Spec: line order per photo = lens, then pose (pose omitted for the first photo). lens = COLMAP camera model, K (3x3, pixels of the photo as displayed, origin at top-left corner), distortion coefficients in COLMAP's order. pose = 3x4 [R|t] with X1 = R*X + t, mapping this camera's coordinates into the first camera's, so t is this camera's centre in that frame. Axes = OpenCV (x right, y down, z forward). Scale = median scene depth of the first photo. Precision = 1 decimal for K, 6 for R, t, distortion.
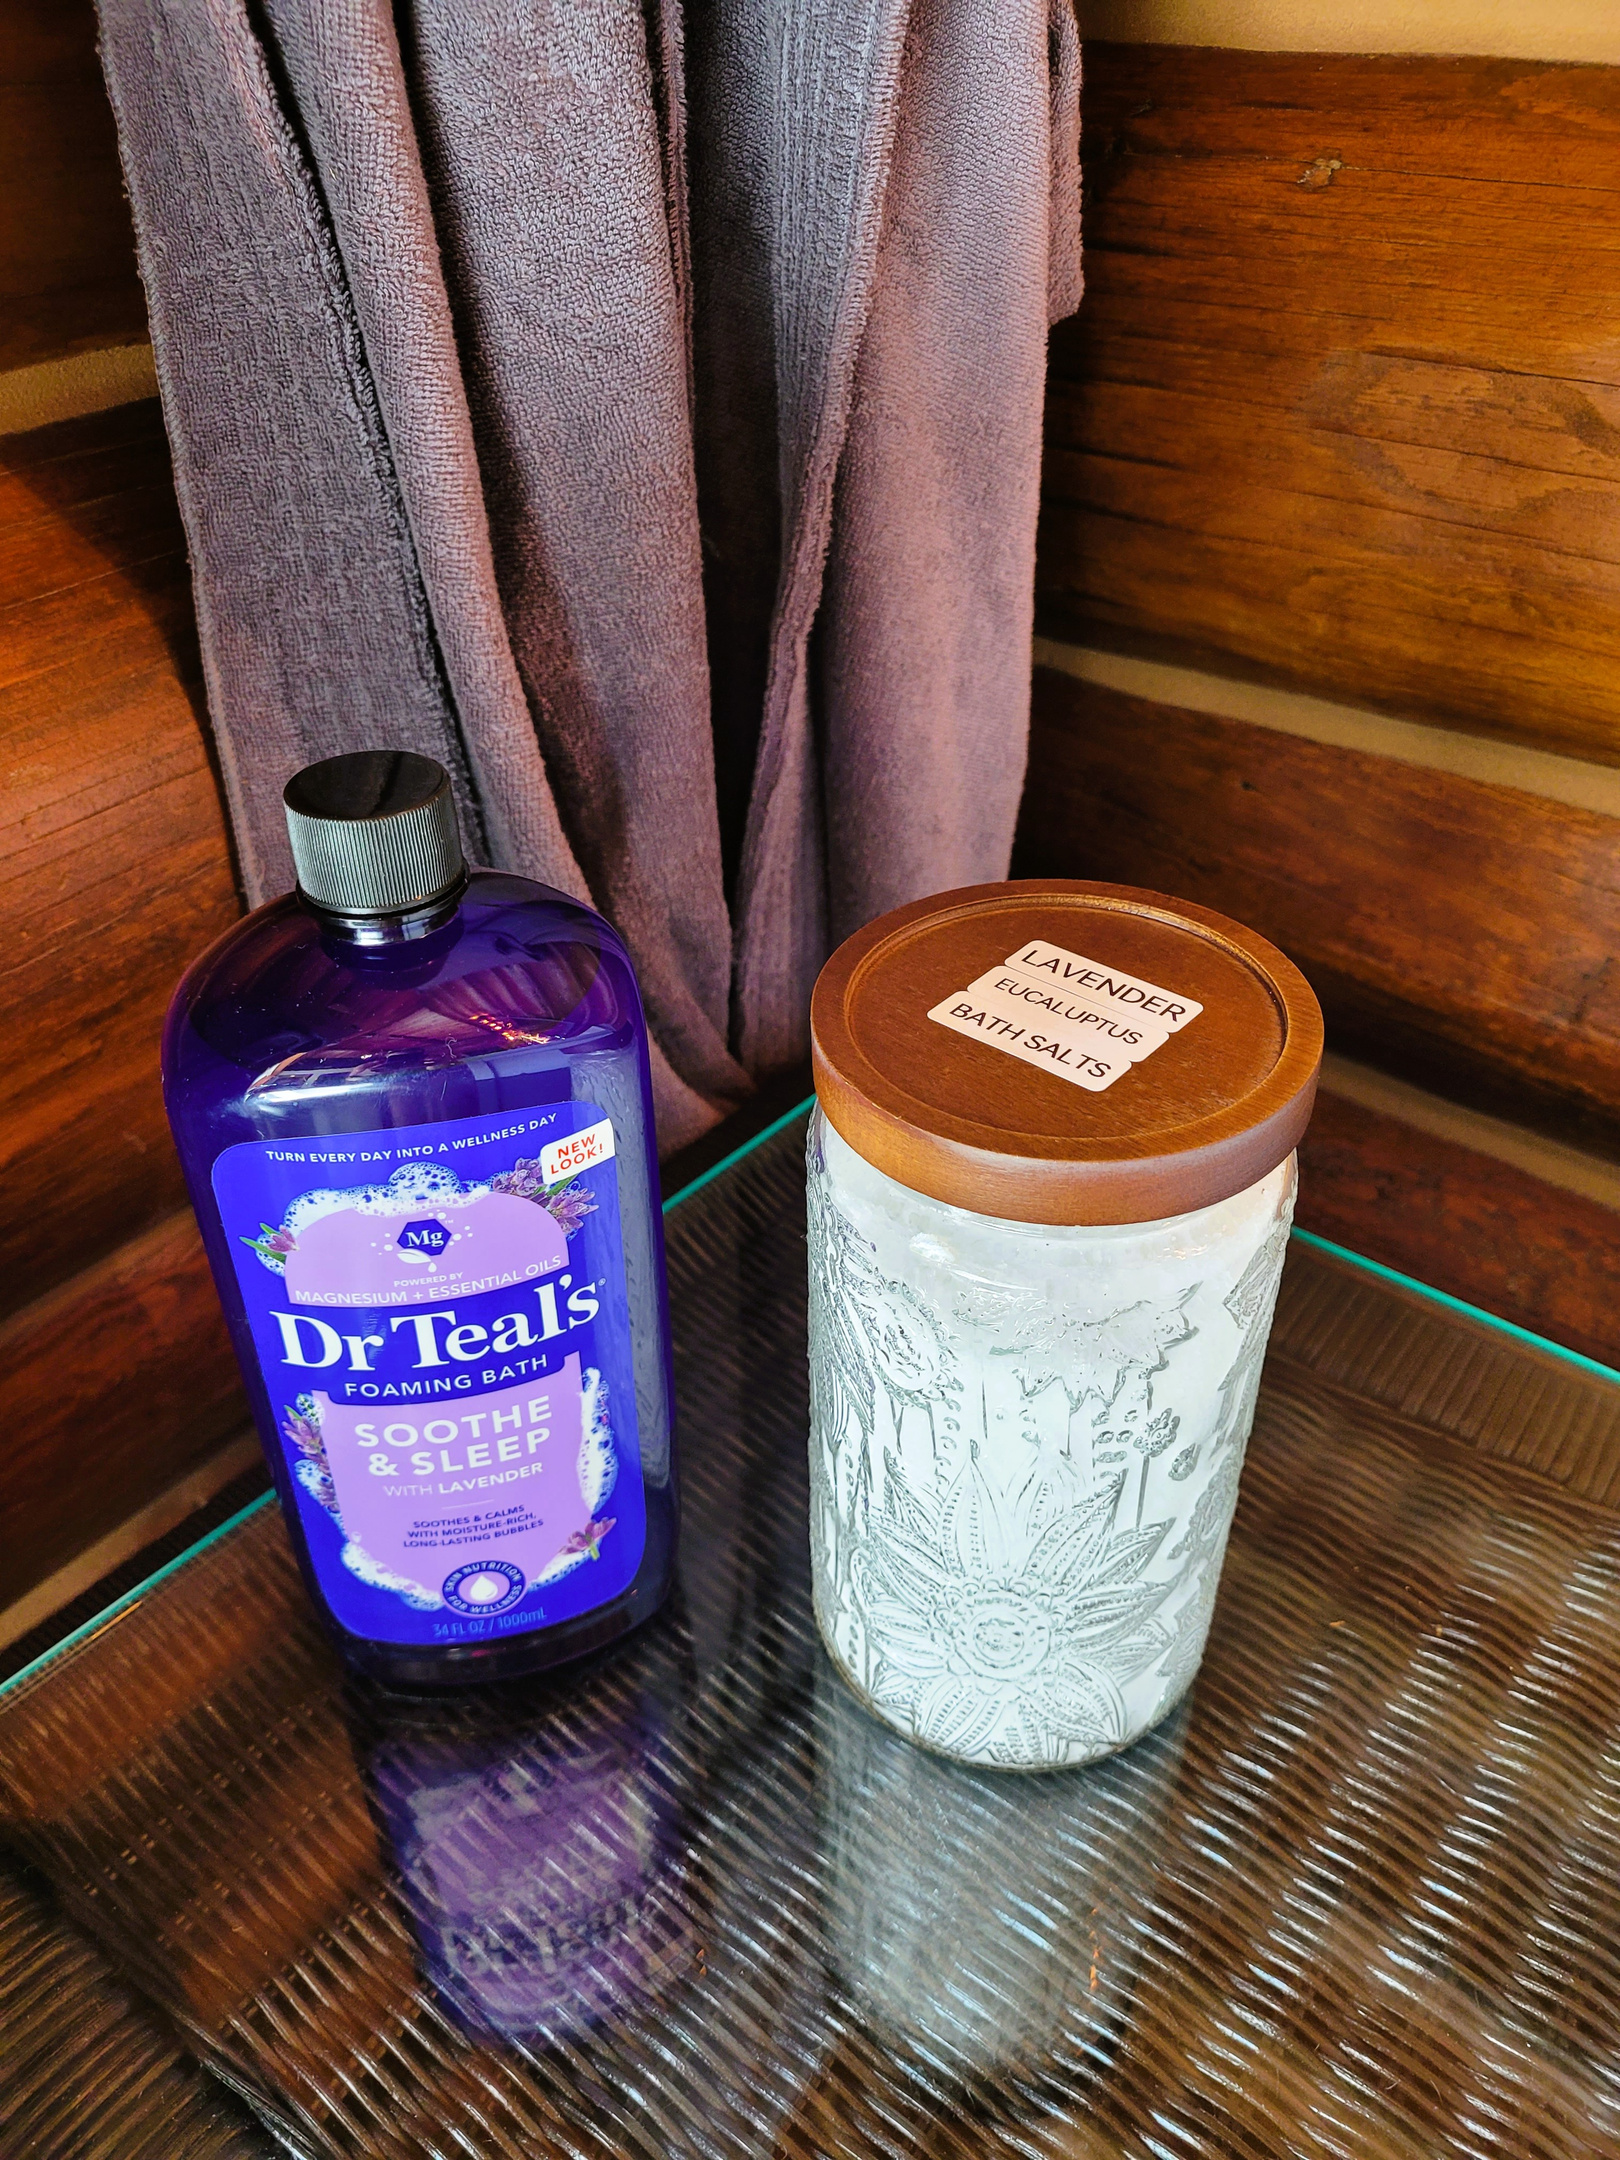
lens RADIAL K [[1643.6, 0, 814.9], [0, 1643.6, 1062.5], [0, 0, 1]] dist [0.026608, -0.003383]
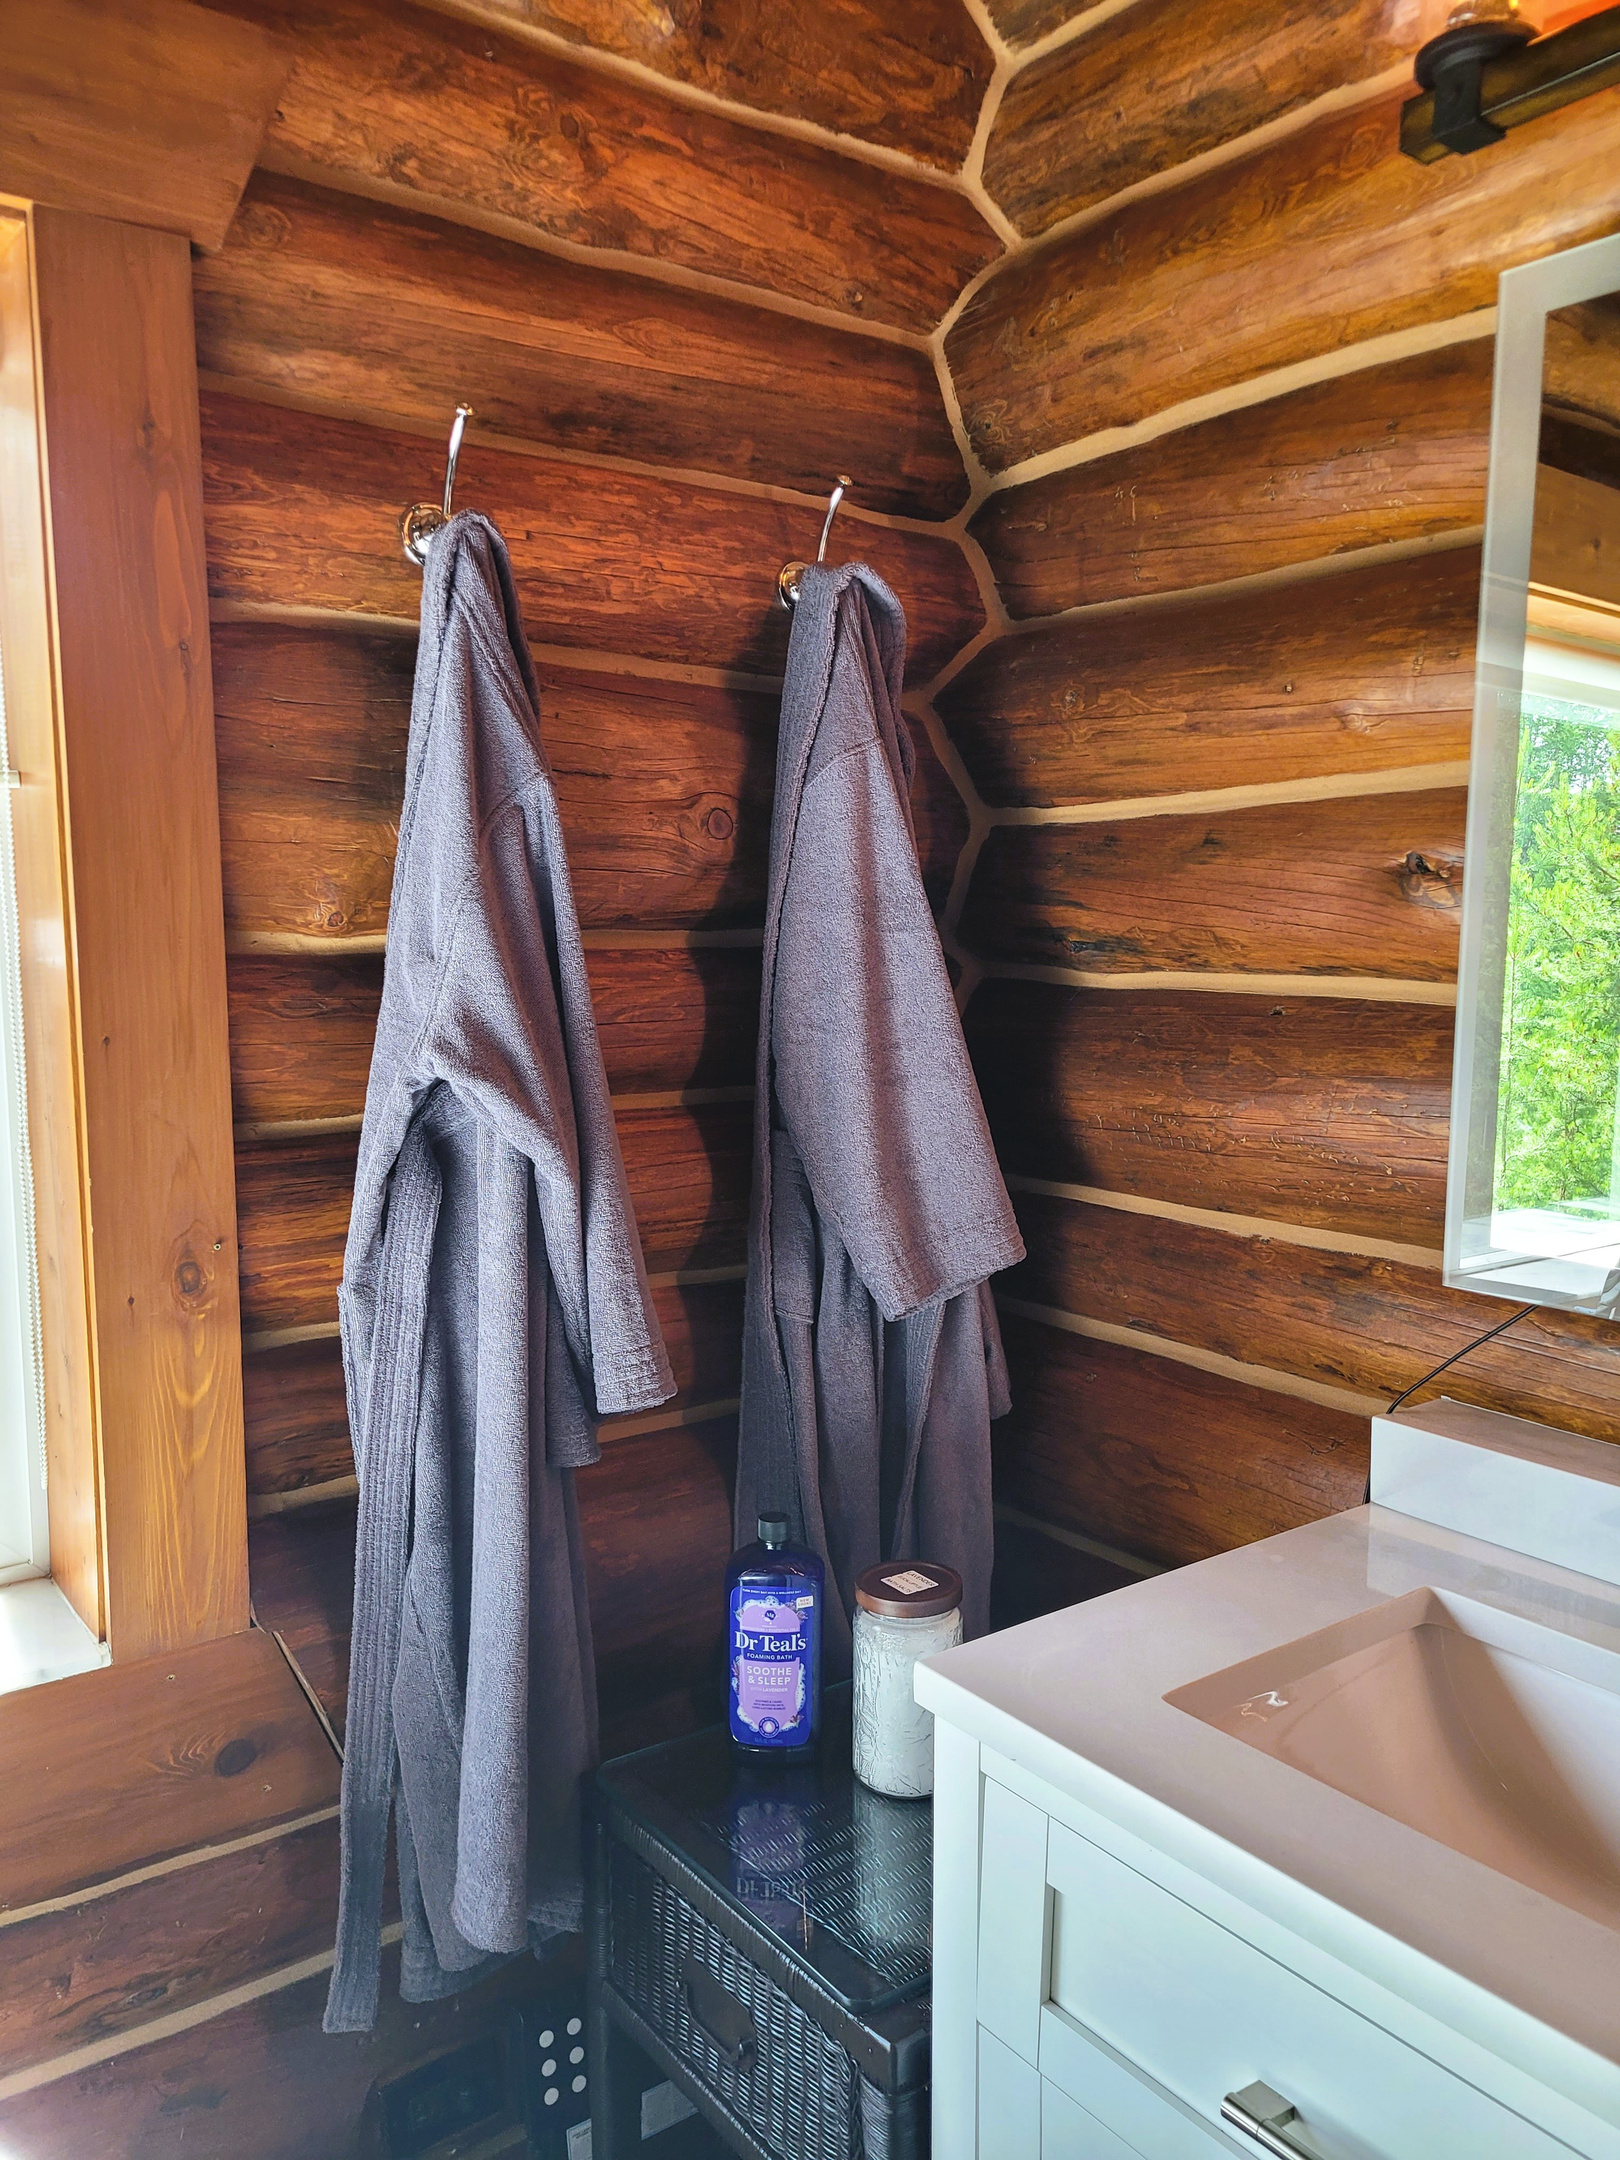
lens RADIAL K [[1643.6, 0, 804.6], [0, 1643.6, 1073.9], [0, 0, 1]] dist [0.026608, -0.003383]
pose [[0.963727, 0.029949, -0.265205, 0.952070], [-0.158598, 0.863469, -0.478819, 0.906764], [0.214656, 0.503511, 0.836898, -3.321052]]
